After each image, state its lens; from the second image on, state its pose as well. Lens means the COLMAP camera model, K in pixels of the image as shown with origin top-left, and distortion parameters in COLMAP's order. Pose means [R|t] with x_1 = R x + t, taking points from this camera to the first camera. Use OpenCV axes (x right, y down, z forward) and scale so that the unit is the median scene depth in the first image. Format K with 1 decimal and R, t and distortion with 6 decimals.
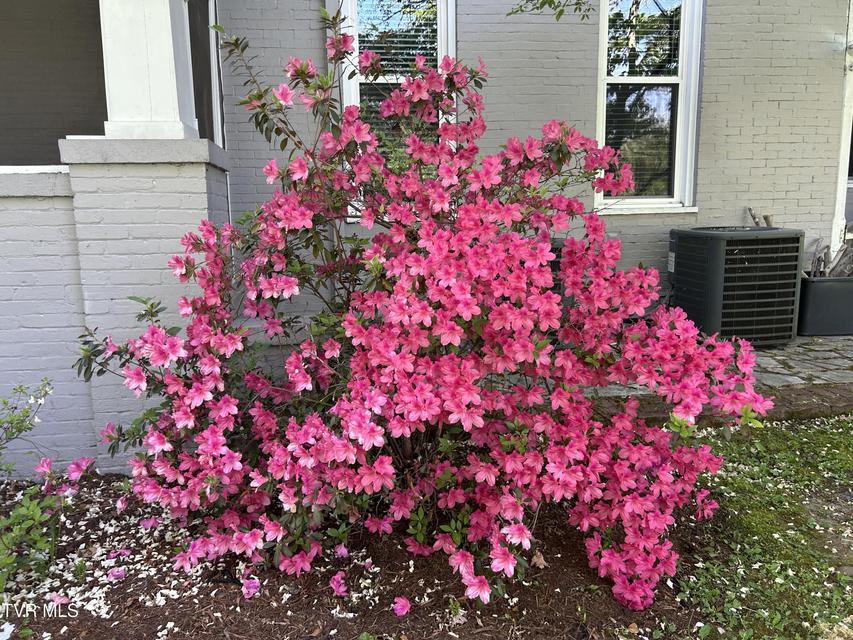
lens RADIAL K [[644.7, 0, 424.0], [0, 644.7, 317.0], [0, 0, 1]] dist [0.059463, -0.056062]
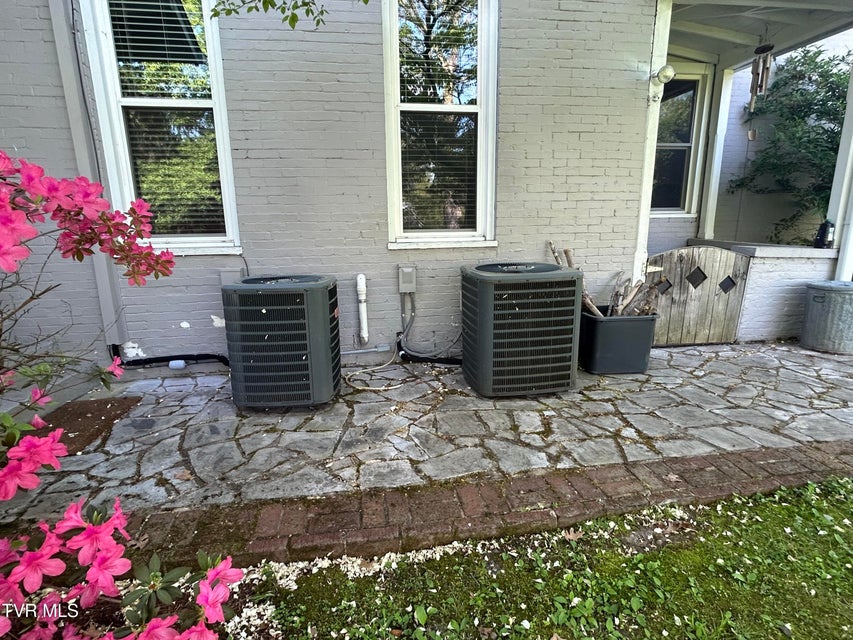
lens RADIAL K [[446.8, 0, 429.1], [0, 446.8, 322.4], [0, 0, 1]] dist [0.009843, -0.000174]
pose [[0.999823, -0.002304, 0.018647, 0.306773], [0.001262, 0.998448, 0.055678, -0.084337], [-0.018747, -0.055645, 0.998275, 0.321062]]
